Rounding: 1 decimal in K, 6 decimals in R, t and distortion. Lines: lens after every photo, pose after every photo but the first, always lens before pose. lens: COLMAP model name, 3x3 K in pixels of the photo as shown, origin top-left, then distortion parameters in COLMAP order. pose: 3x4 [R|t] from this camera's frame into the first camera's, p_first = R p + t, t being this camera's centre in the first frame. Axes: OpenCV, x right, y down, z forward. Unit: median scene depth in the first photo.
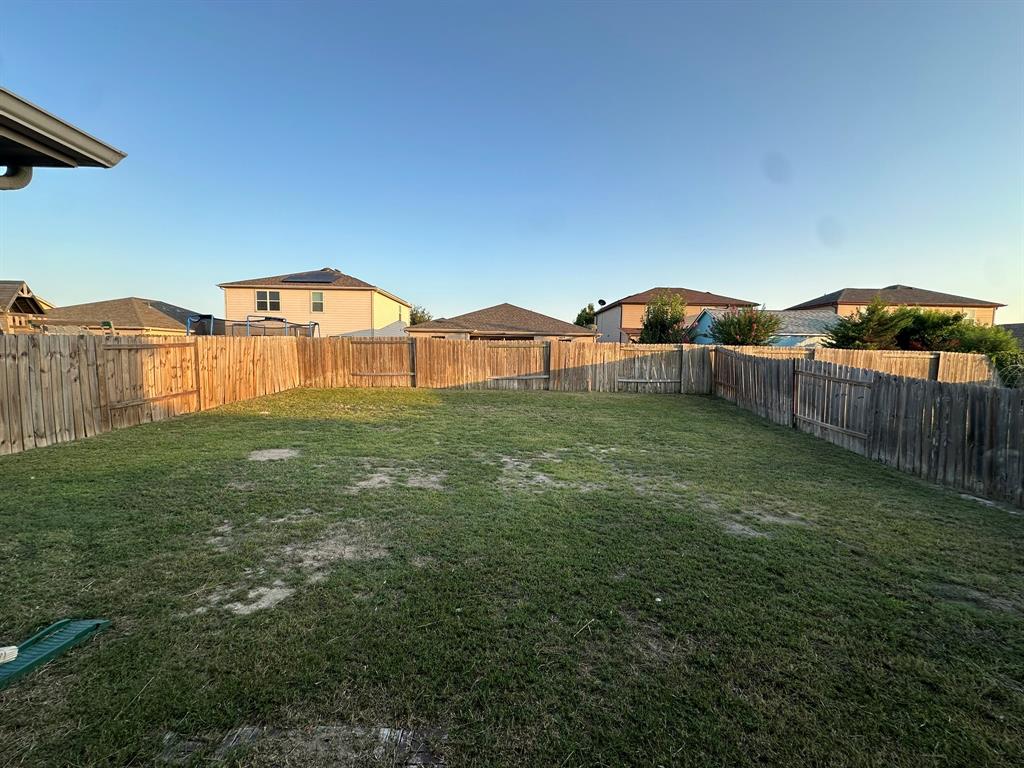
lens RADIAL K [[408.2, 0, 511.6], [0, 408.2, 382.6], [0, 0, 1]] dist [-0.006325, 0.001470]
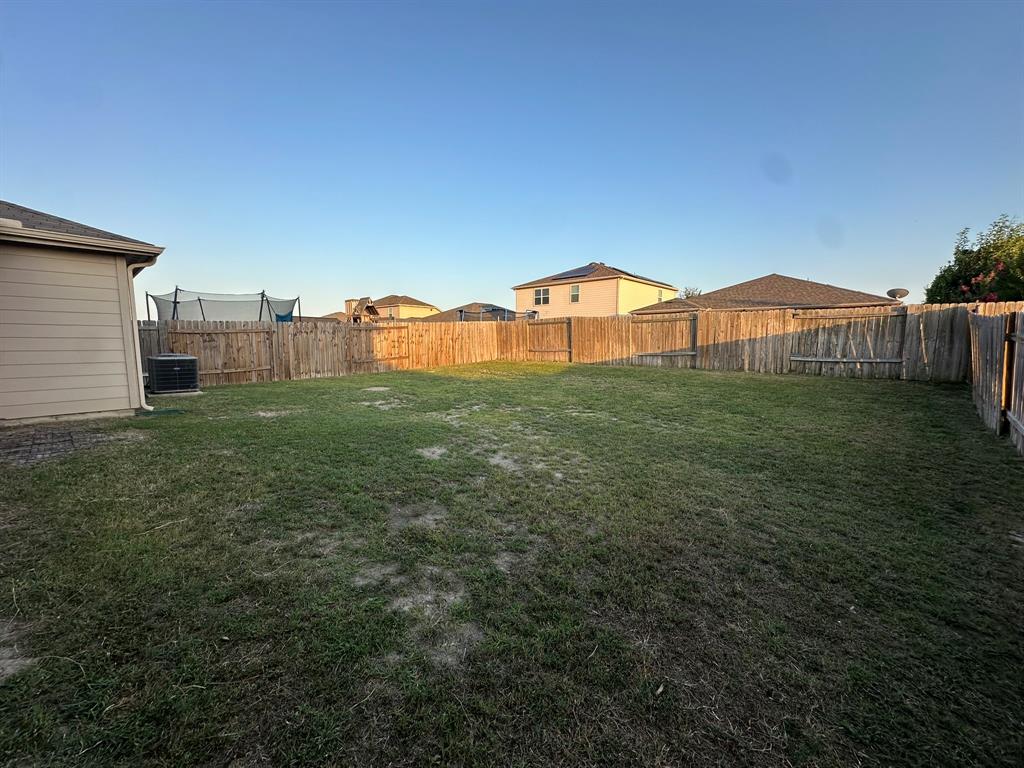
lens RADIAL K [[408.2, 0, 515.7], [0, 408.2, 382.0], [0, 0, 1]] dist [-0.006325, 0.001470]
pose [[0.728409, 0.052823, -0.683103, 0.419116], [-0.036947, 0.998601, 0.037823, 0.029068], [0.684146, -0.002312, 0.729342, 0.082869]]
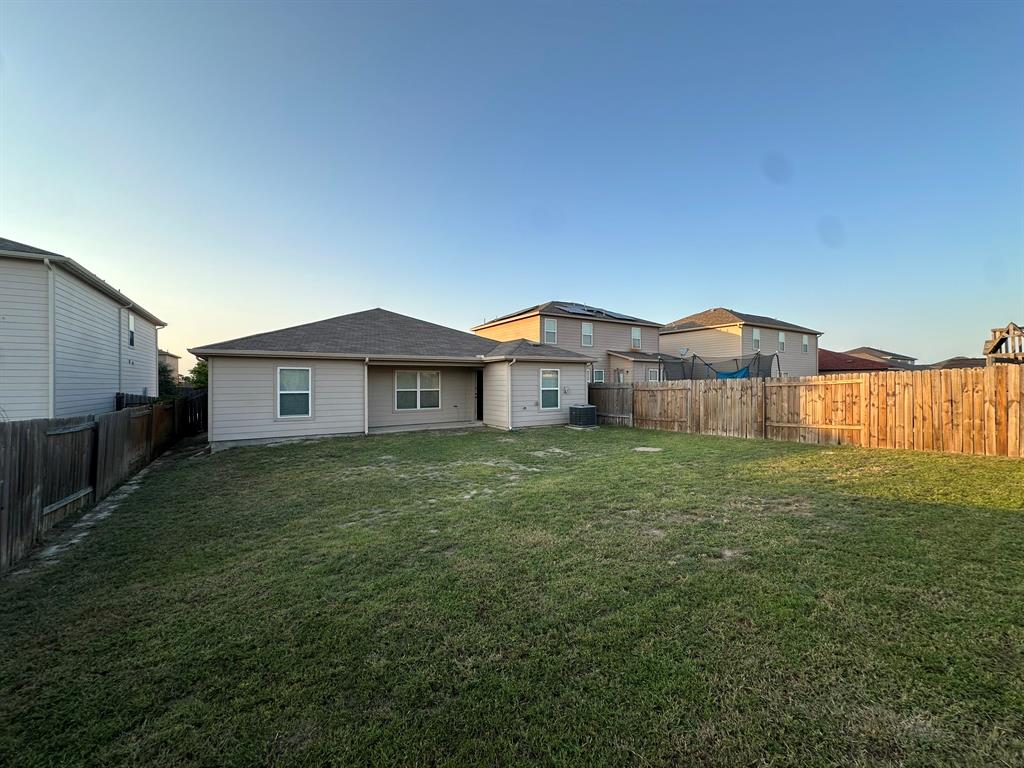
lens RADIAL K [[408.2, 0, 512.0], [0, 408.2, 382.1], [0, 0, 1]] dist [-0.006325, 0.001470]
pose [[-0.855935, -0.017209, -0.516797, 0.326018], [-0.048957, 0.997653, 0.047863, -0.063970], [0.514761, 0.066268, -0.854769, 0.938273]]
